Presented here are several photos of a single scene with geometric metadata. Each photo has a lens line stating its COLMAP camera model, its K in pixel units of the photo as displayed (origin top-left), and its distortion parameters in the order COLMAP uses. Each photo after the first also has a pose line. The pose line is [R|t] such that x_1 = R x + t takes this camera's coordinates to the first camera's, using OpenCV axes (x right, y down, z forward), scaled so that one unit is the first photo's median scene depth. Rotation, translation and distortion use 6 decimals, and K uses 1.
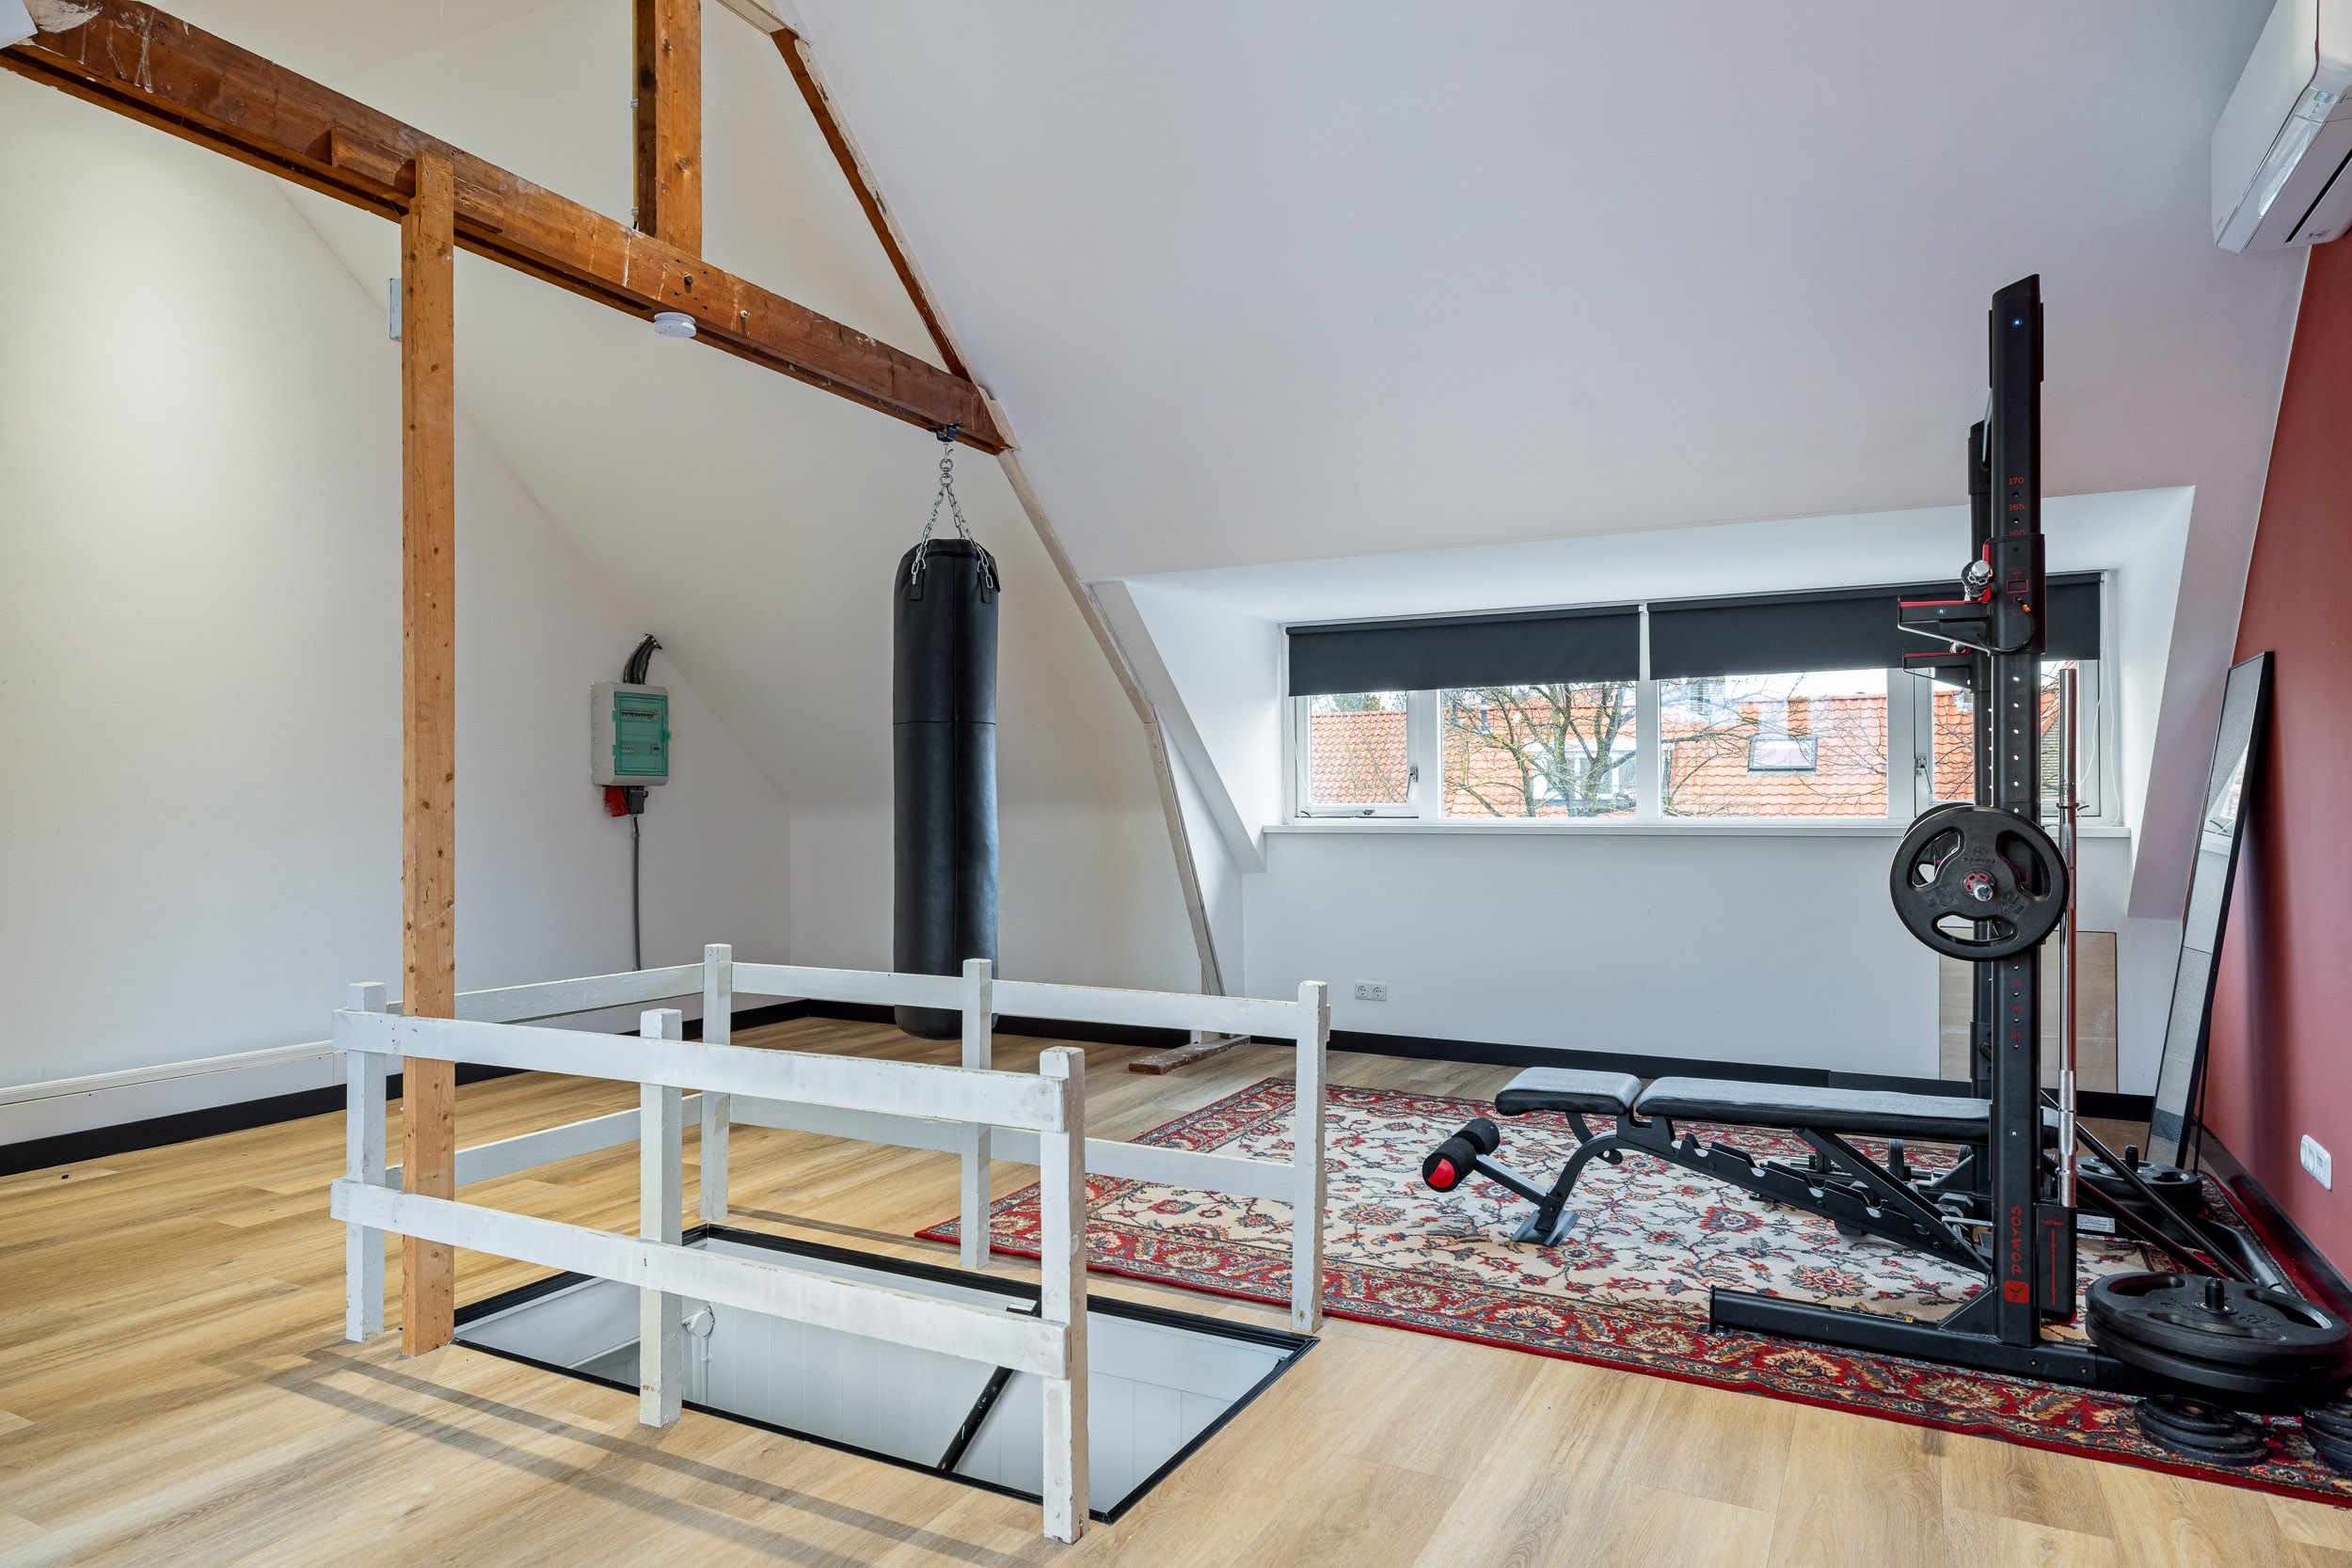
lens RADIAL K [[1410.4, 0, 1165.7], [0, 1410.4, 796.3], [0, 0, 1]] dist [-0.006153, 0.001589]
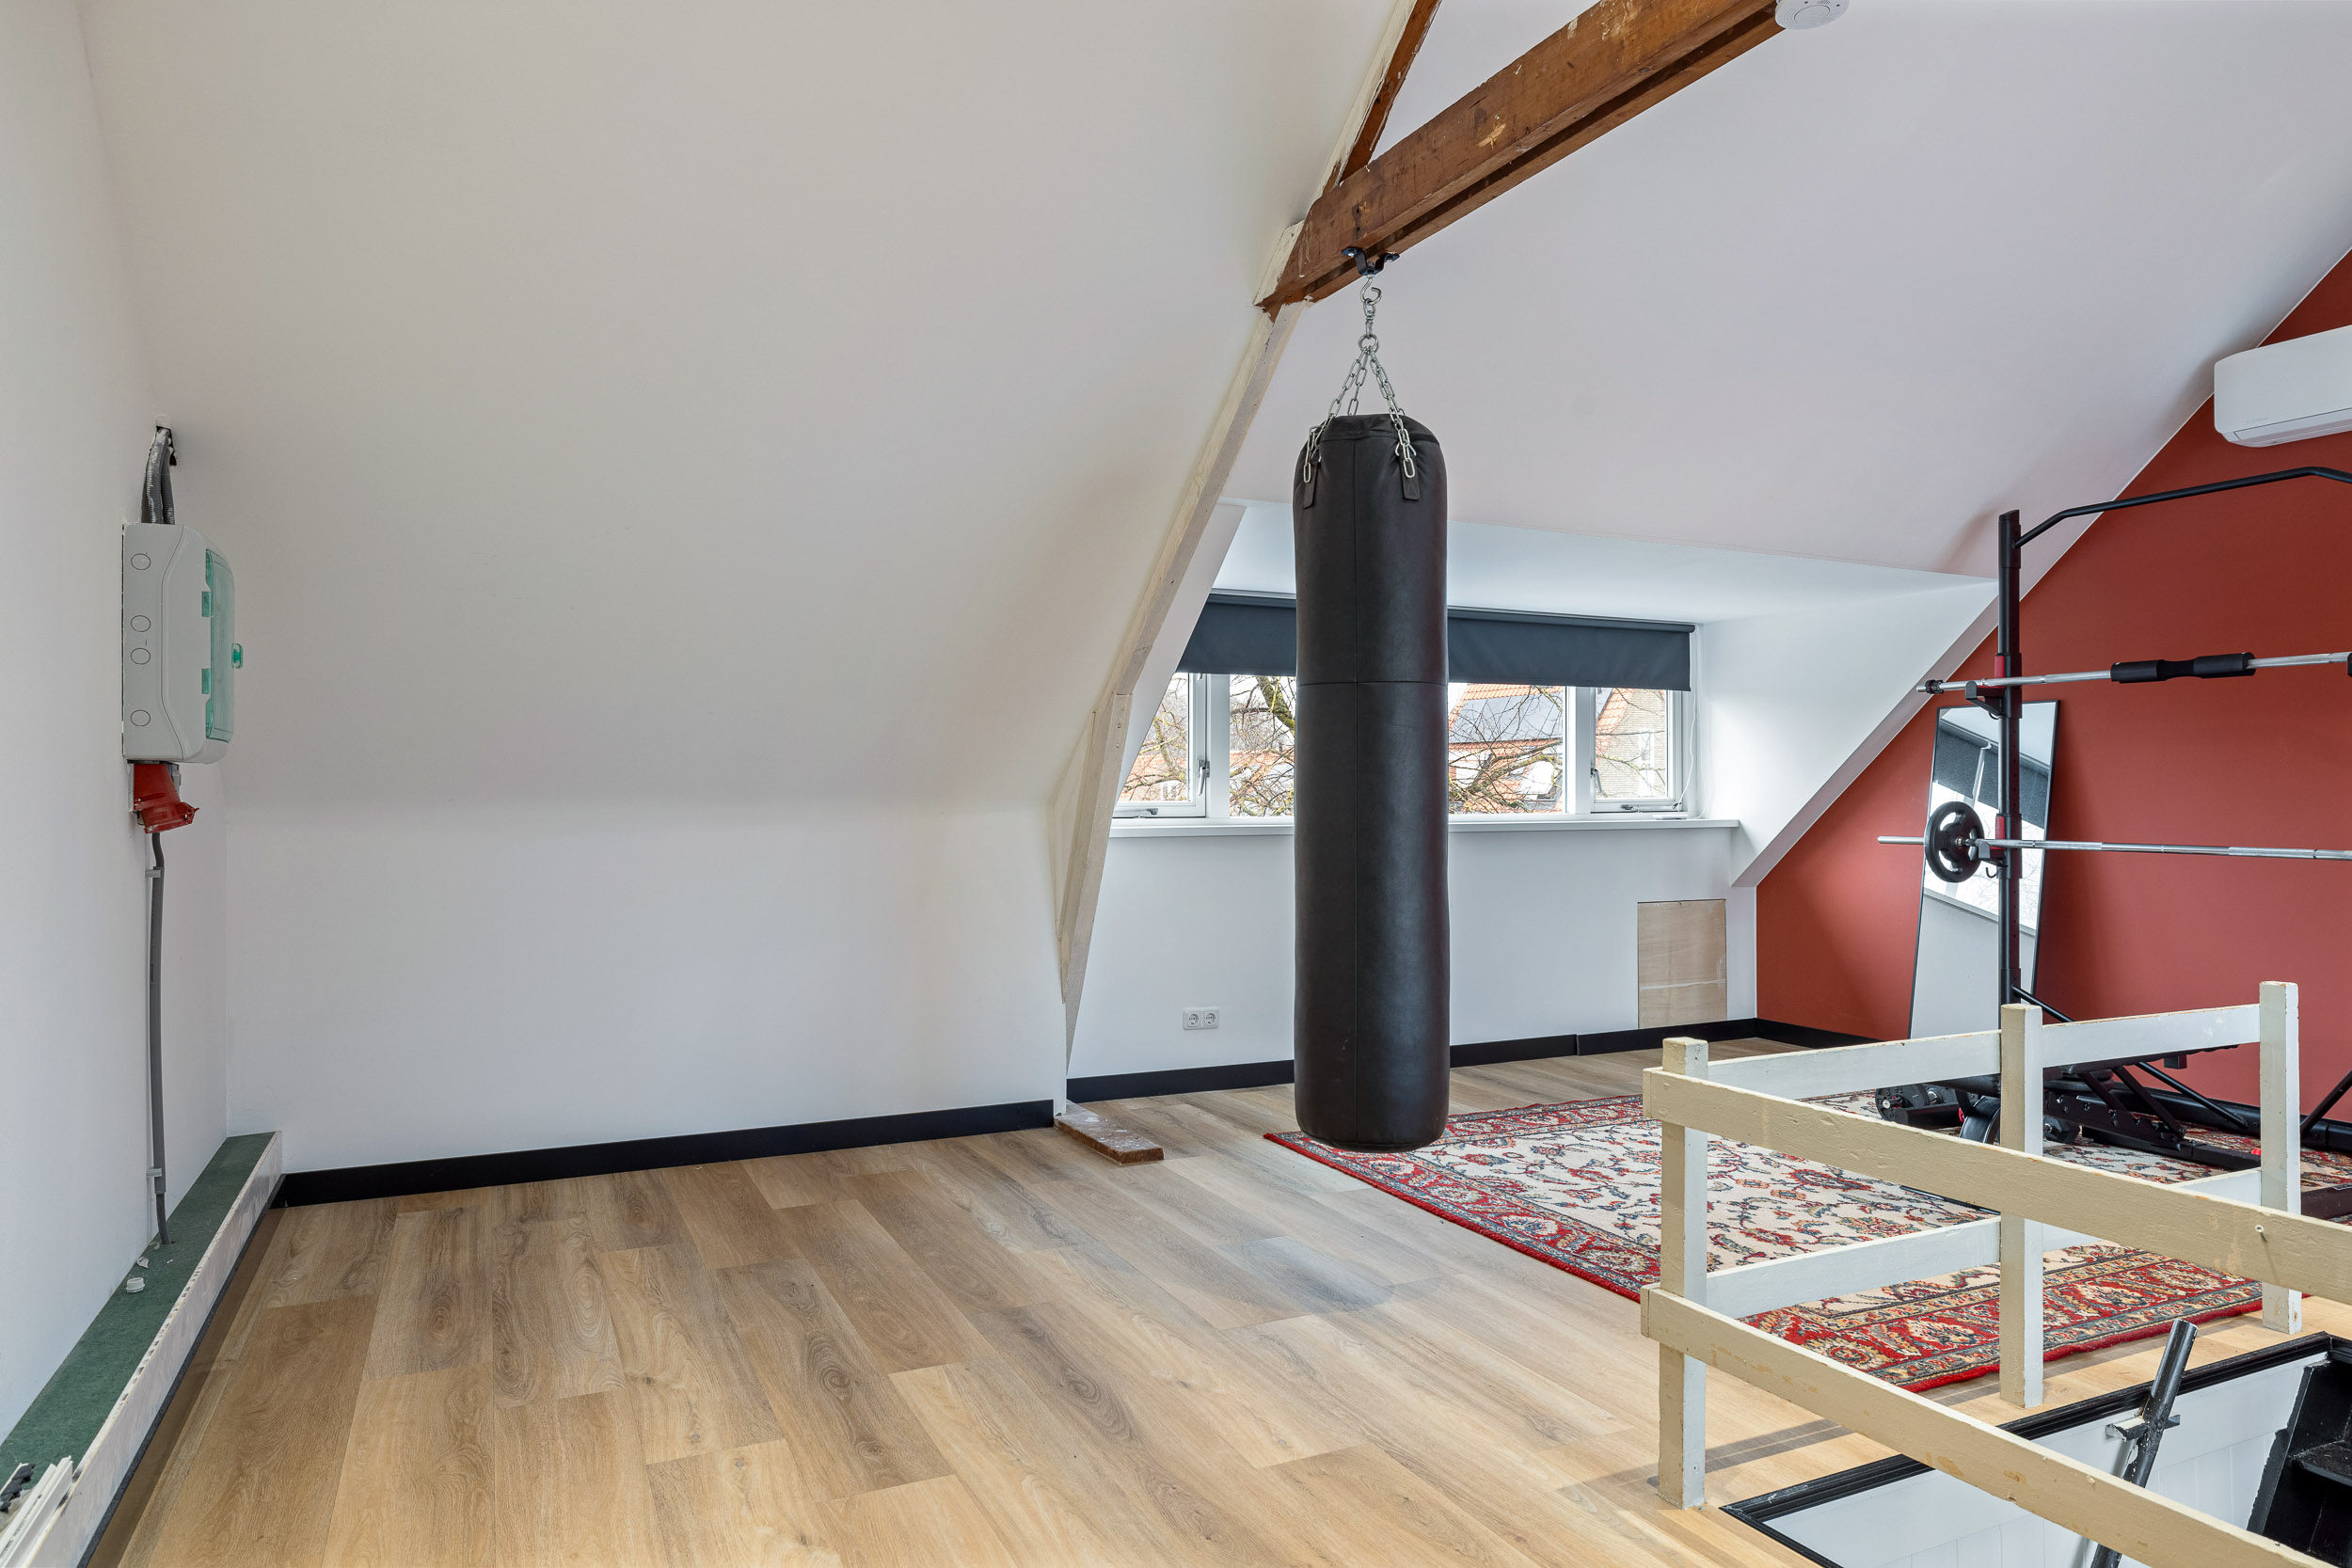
lens RADIAL K [[1436.2, 0, 1176.9], [0, 1436.2, 778.4], [0, 0, 1]] dist [0.006782, -0.000754]
pose [[0.592816, 0.010963, 0.805263, -0.944770], [-0.003829, 0.999934, -0.010794, 0.001786], [-0.805329, 0.003316, 0.592819, 0.814233]]
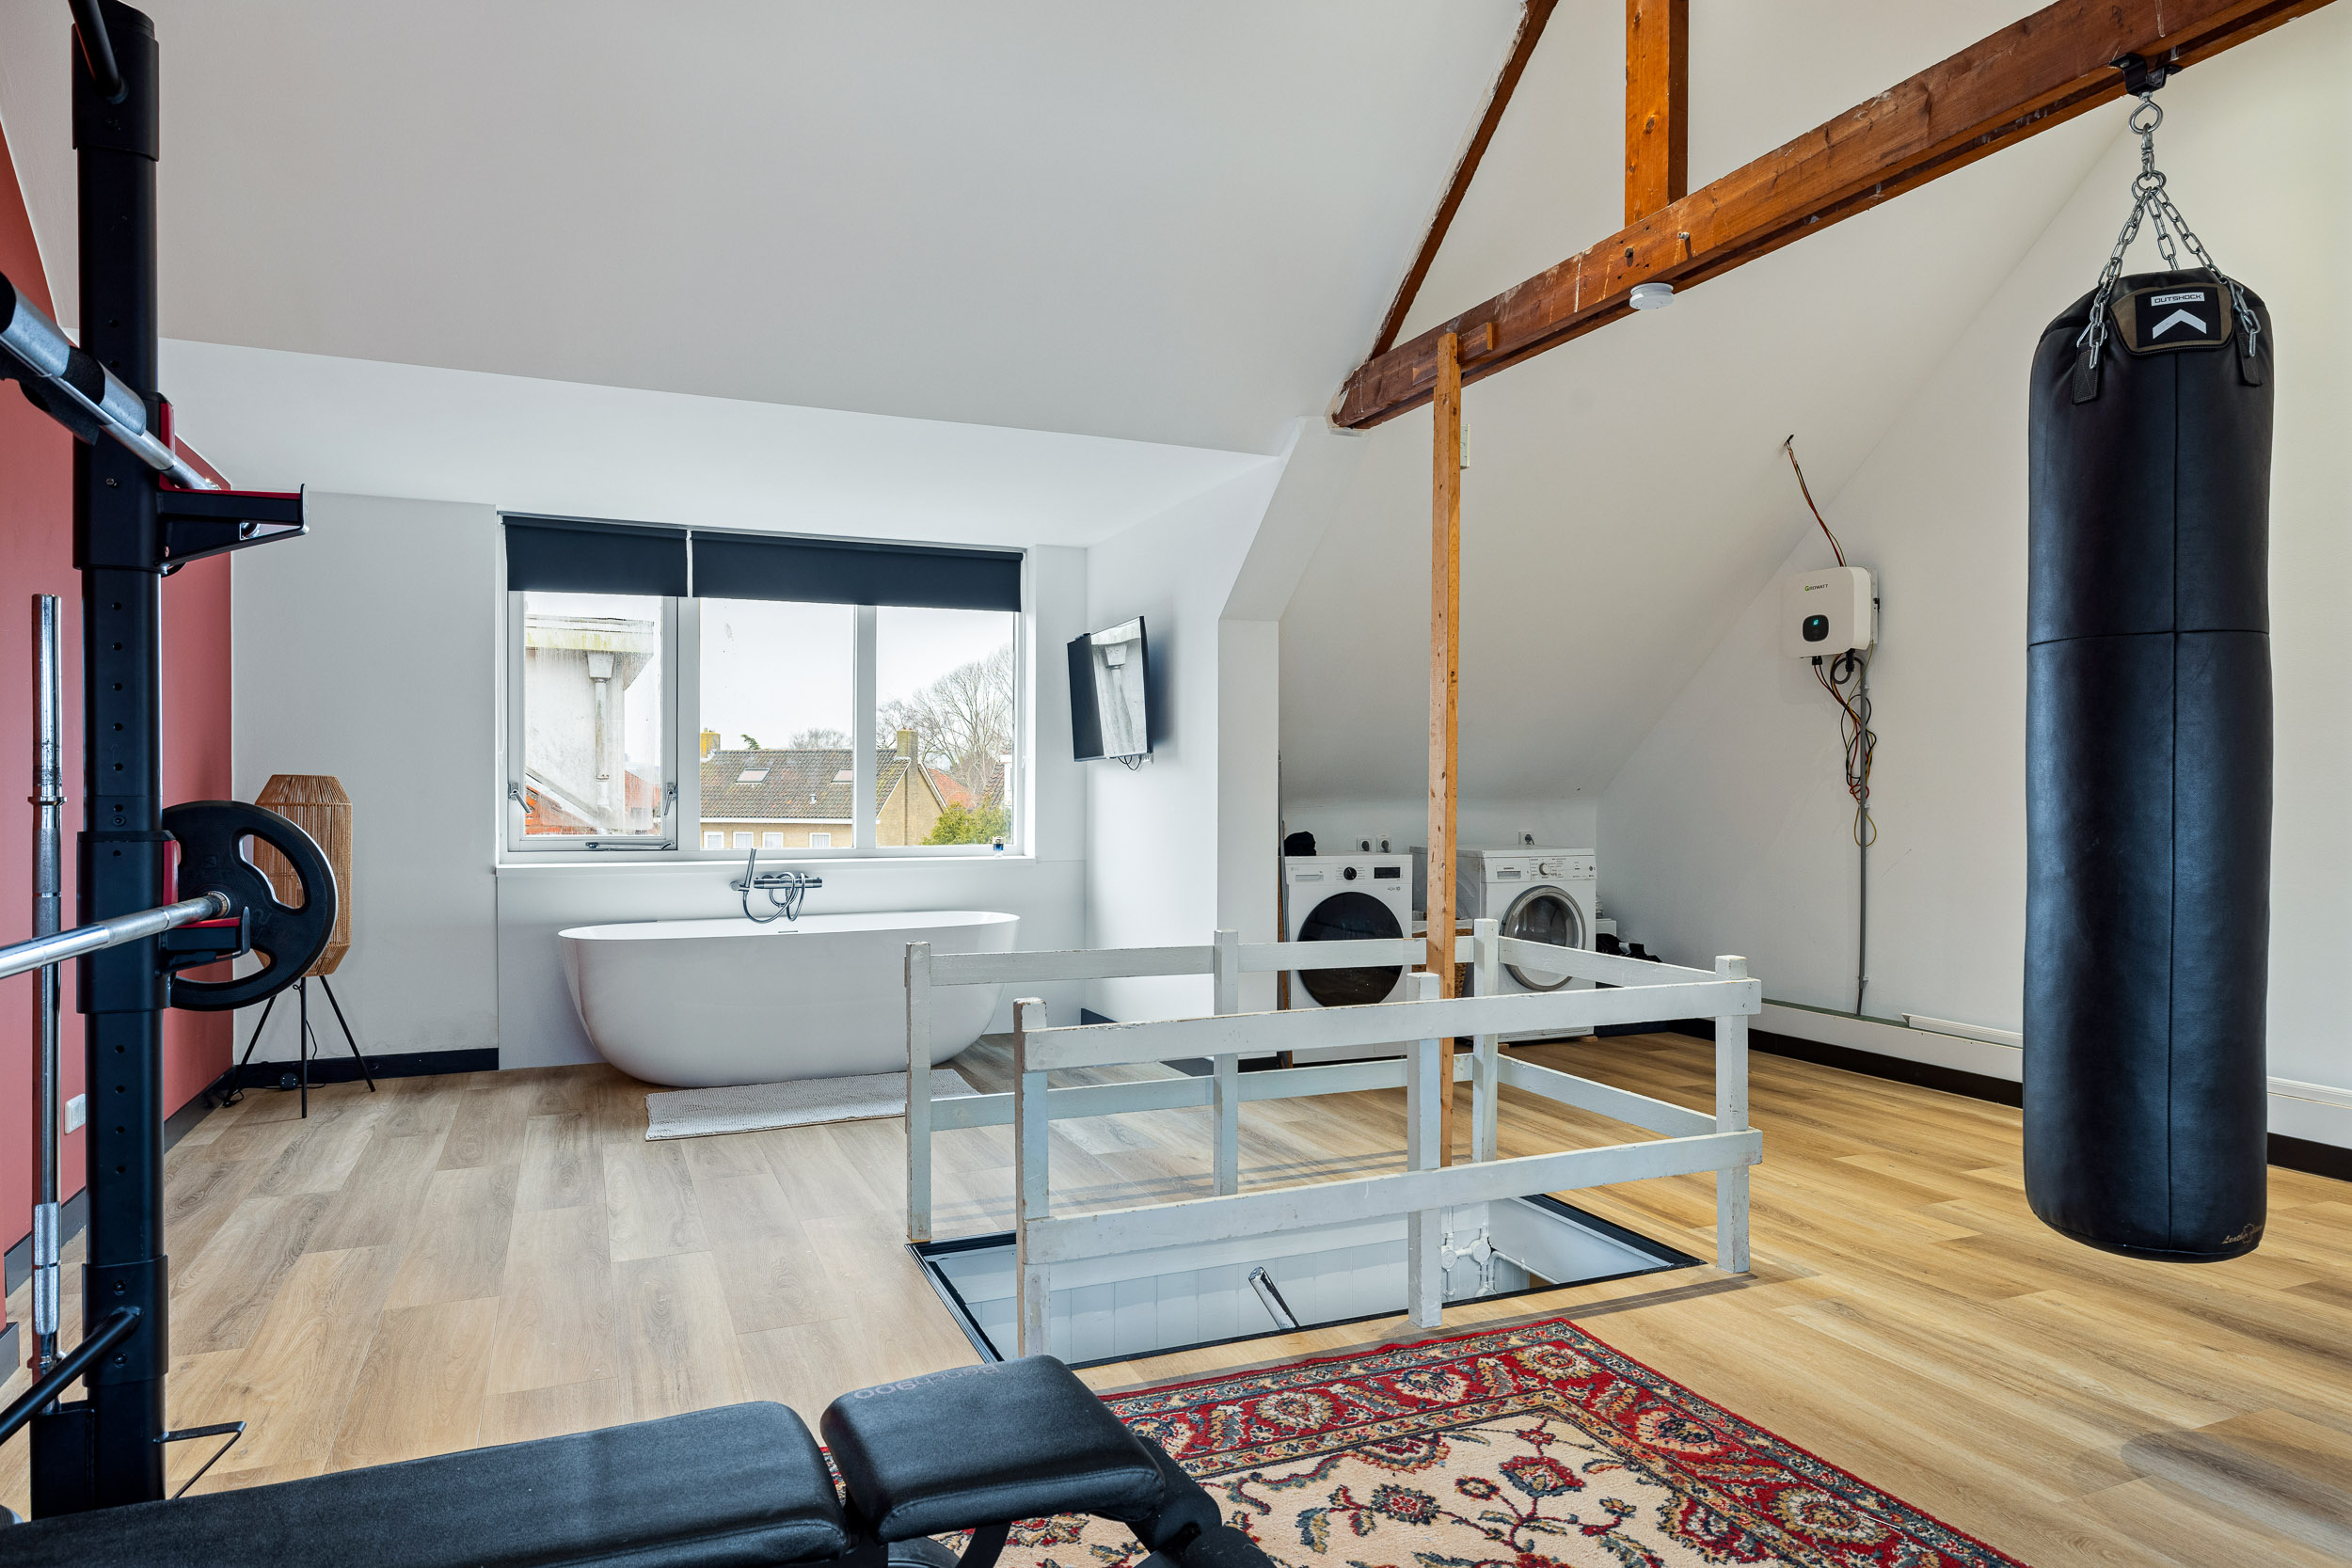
lens RADIAL K [[1410.4, 0, 1167.1], [0, 1410.4, 796.6], [0, 0, 1]] dist [-0.006153, 0.001589]
pose [[-0.637201, 0.001368, -0.770696, 0.575521], [0.002547, 0.999997, -0.000330, 0.006657], [0.770693, -0.002173, -0.637203, 1.292102]]
